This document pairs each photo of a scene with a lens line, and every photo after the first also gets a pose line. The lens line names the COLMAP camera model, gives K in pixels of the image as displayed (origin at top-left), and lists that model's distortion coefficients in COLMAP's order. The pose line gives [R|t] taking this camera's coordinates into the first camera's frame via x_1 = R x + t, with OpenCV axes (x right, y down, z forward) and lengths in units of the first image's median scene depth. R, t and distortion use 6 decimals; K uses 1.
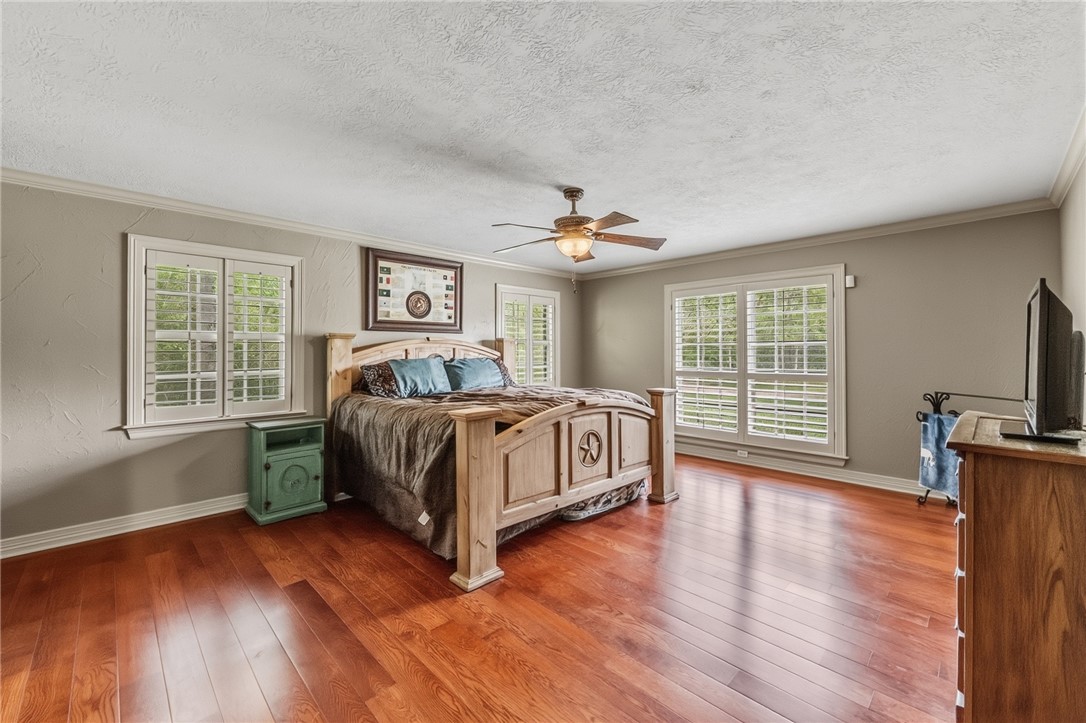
lens RADIAL K [[444.0, 0, 543.5], [0, 444.0, 349.0], [0, 0, 1]] dist [-0.003038, -0.000096]
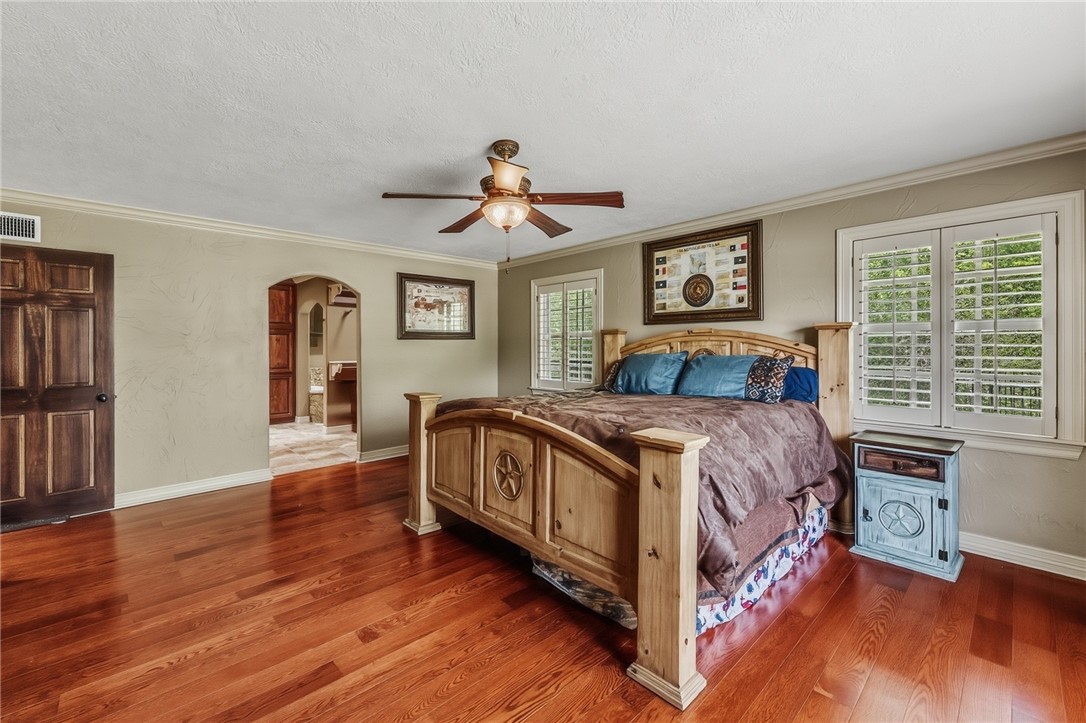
lens RADIAL K [[444.0, 0, 543.5], [0, 444.0, 349.0], [0, 0, 1]] dist [-0.003038, -0.000096]
pose [[-0.037415, 0.003146, -0.999295, 0.586974], [-0.002546, 0.999991, 0.003243, 0.009248], [0.999297, 0.002666, -0.037406, 0.762618]]
